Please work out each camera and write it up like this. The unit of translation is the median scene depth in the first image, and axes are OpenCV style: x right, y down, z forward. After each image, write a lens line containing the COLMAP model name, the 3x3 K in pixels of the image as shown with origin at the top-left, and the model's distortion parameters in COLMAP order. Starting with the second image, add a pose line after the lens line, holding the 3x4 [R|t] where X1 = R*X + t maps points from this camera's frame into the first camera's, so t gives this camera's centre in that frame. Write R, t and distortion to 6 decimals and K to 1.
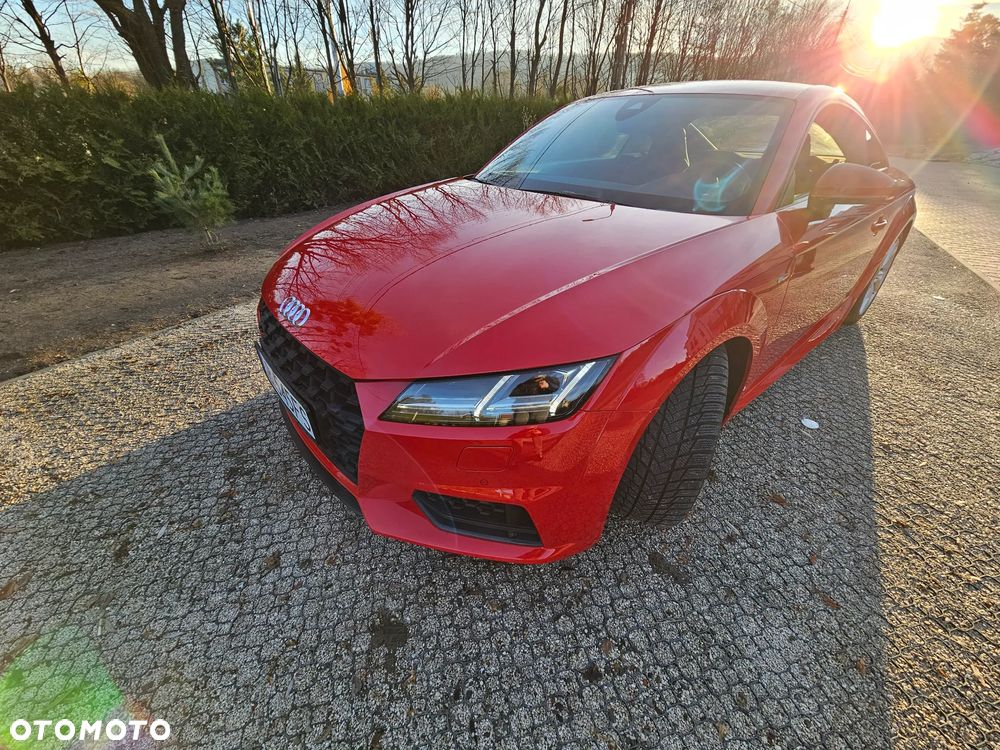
lens RADIAL K [[404.0, 0, 478.1], [0, 404.0, 381.1], [0, 0, 1]] dist [0.000368, 0.001432]
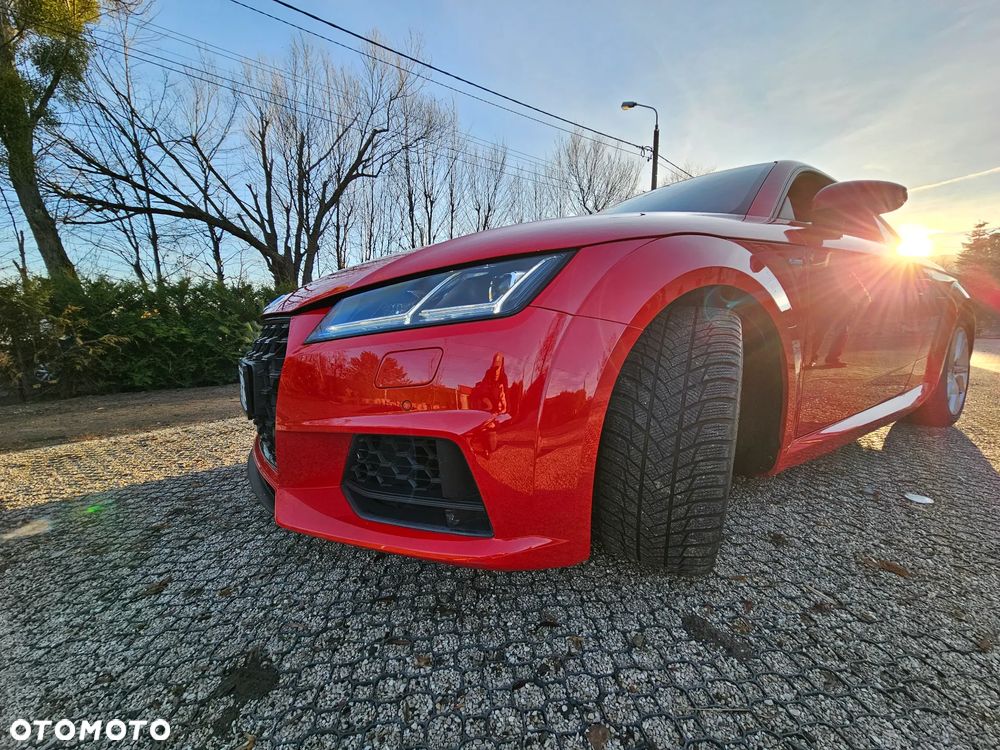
lens RADIAL K [[404.0, 0, 478.1], [0, 404.0, 381.1], [0, 0, 1]] dist [0.000368, 0.001432]
pose [[0.990926, 0.017353, -0.133286, 0.202766], [-0.073193, 0.901377, -0.426804, 0.430193], [0.112735, 0.432687, 0.894468, 0.262936]]
